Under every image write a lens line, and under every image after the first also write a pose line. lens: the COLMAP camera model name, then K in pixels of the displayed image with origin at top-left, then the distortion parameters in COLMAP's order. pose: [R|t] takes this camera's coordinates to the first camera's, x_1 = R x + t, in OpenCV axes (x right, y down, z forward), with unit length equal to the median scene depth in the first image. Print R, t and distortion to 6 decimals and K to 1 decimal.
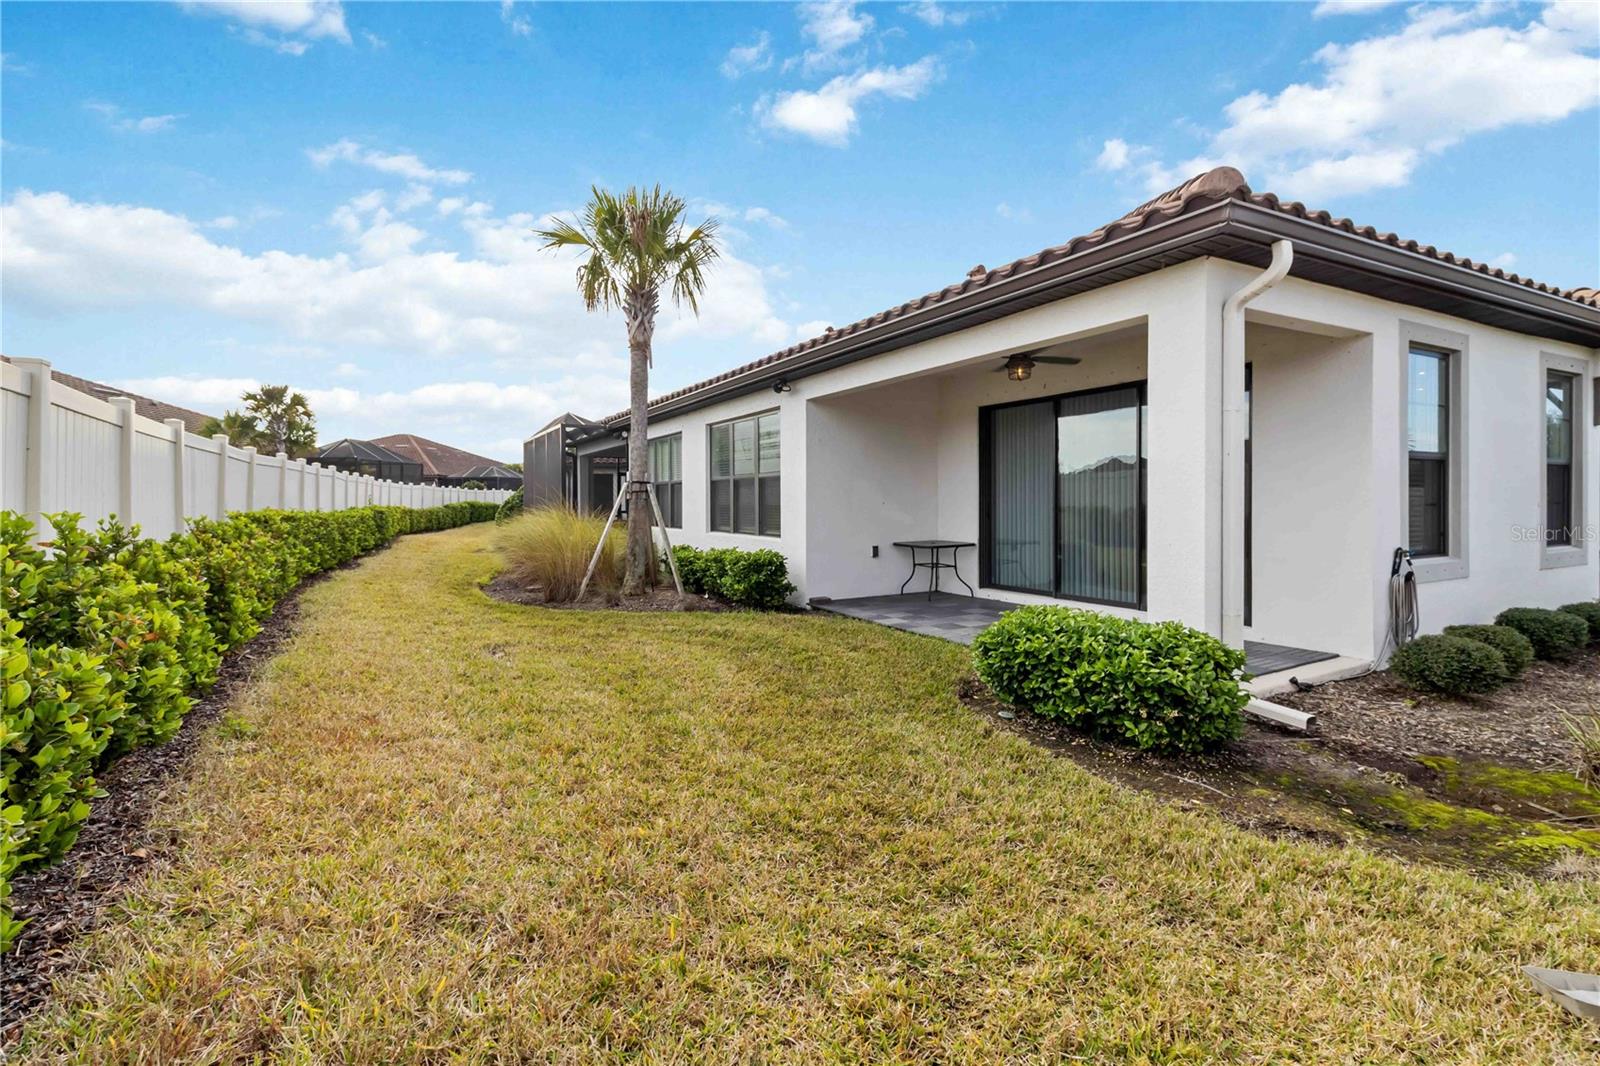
lens RADIAL K [[758.6, 0, 811.5], [0, 758.6, 508.7], [0, 0, 1]] dist [0.004477, 0.000963]
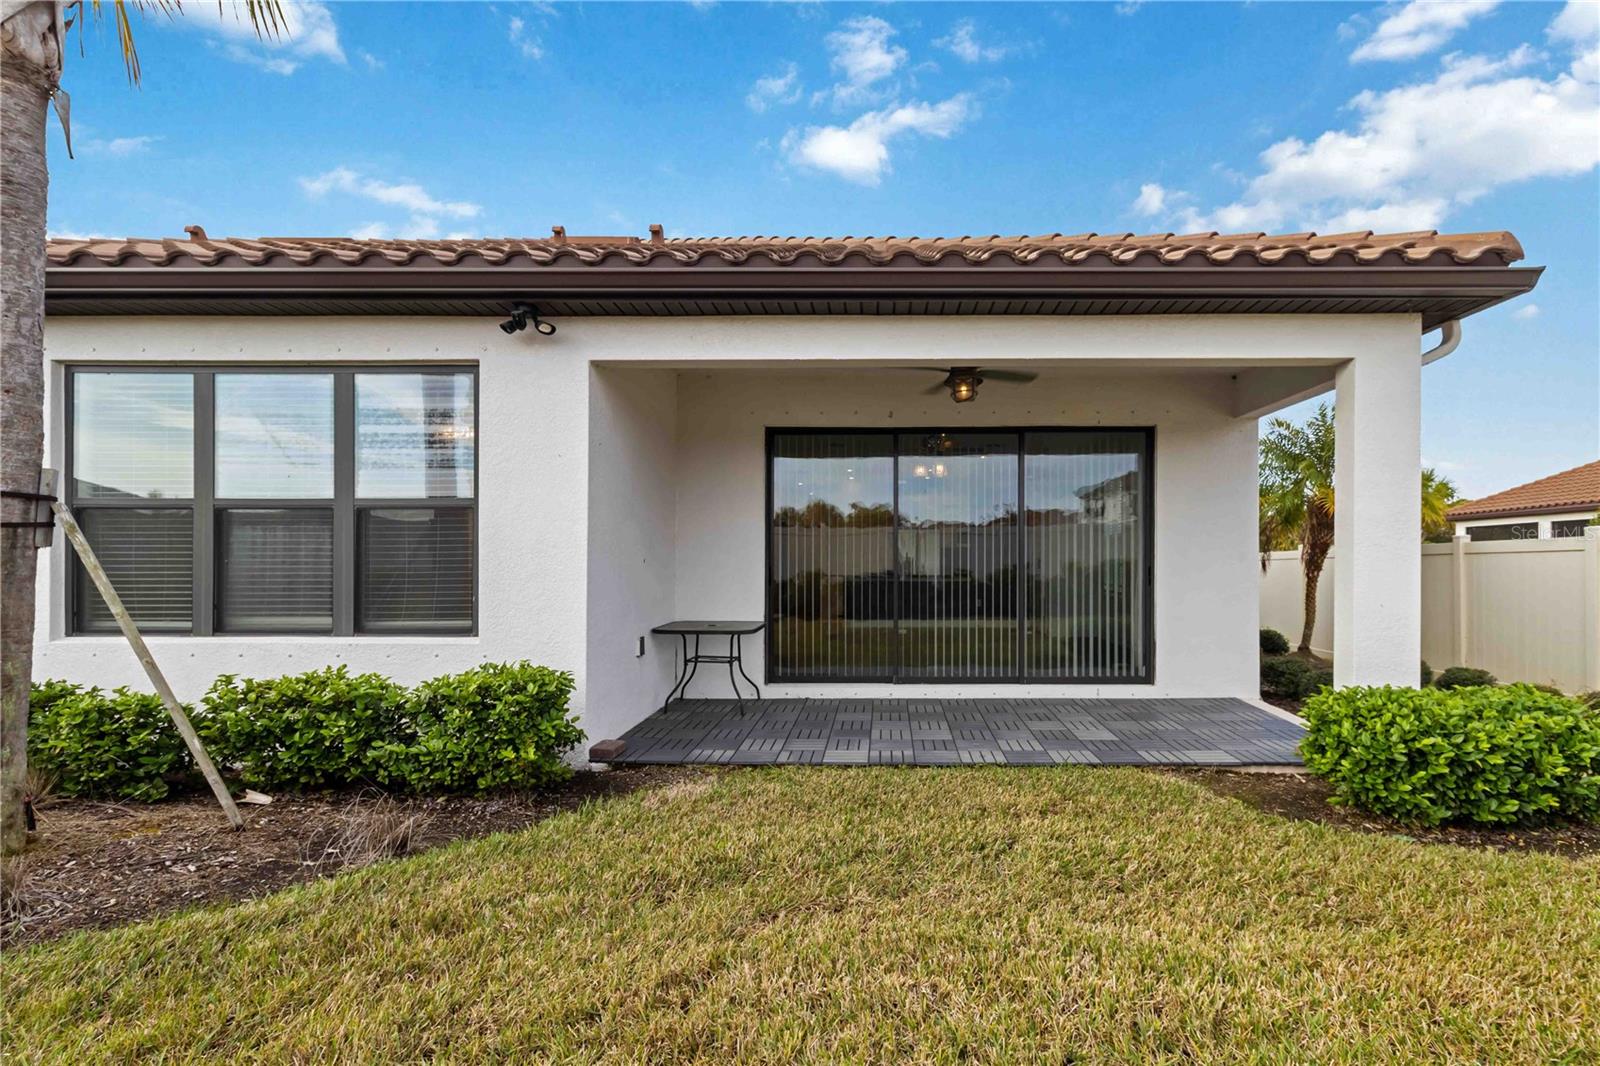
lens RADIAL K [[733.8, 0, 804.2], [0, 733.8, 511.6], [0, 0, 1]] dist [0.003988, 0.000359]
pose [[0.497694, 0.058527, 0.865376, -0.344679], [0.007815, 0.997378, -0.071949, -0.004793], [-0.867318, 0.042572, 0.495931, 0.610098]]
